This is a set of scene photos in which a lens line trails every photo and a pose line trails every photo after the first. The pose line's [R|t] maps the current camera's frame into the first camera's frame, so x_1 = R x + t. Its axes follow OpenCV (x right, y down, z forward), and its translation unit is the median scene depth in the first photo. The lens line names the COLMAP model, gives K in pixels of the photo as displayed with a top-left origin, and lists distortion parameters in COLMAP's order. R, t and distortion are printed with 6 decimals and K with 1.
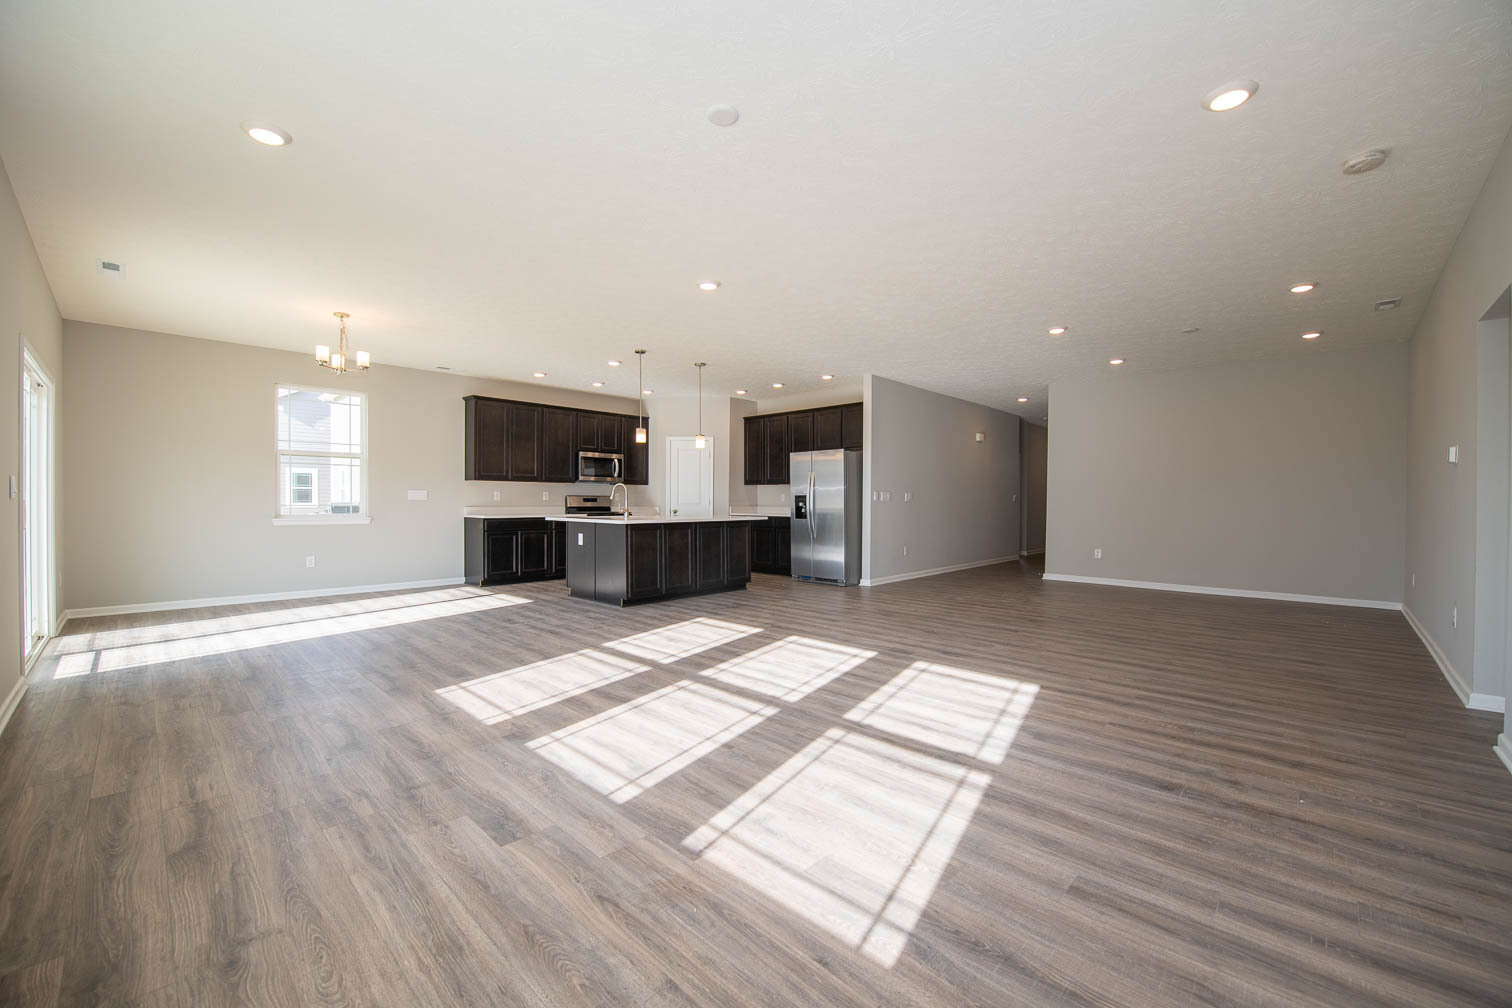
lens RADIAL K [[595.9, 0, 756.0], [0, 595.9, 504.0], [0, 0, 1]] dist [0.000356, 0.000028]
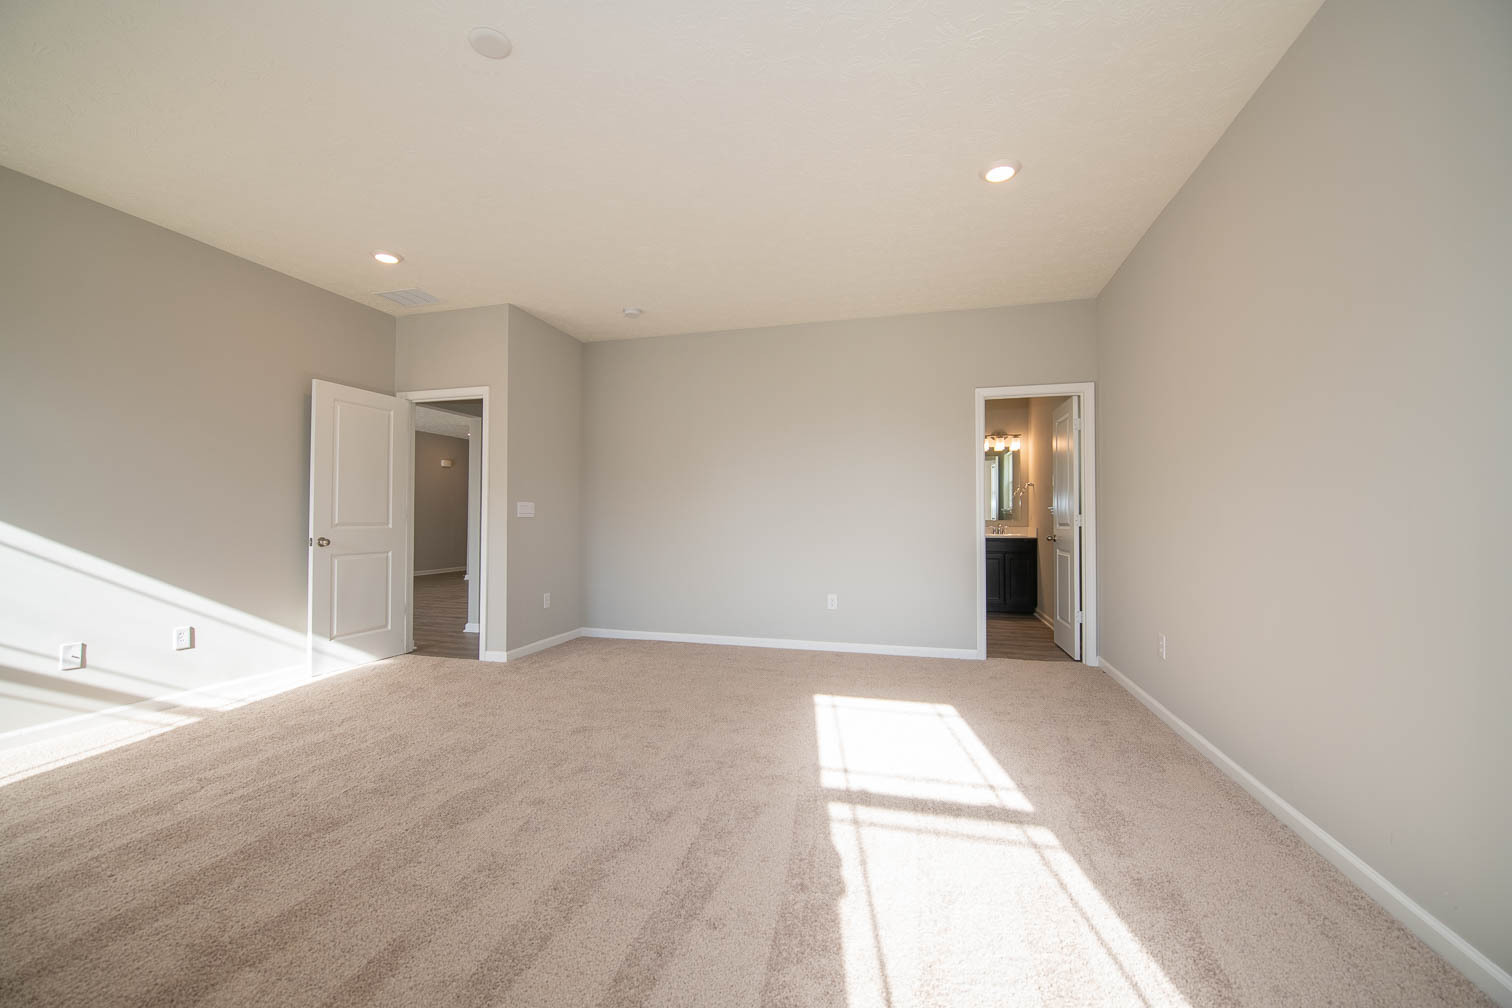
lens RADIAL K [[608.7, 0, 747.7], [0, 608.7, 507.8], [0, 0, 1]] dist [-0.001160, -0.000056]
pose [[0.884646, 0.005090, 0.466236, -0.371494], [0.004864, 0.999785, -0.020144, -0.001498], [-0.466239, 0.020088, 0.884431, 0.353499]]
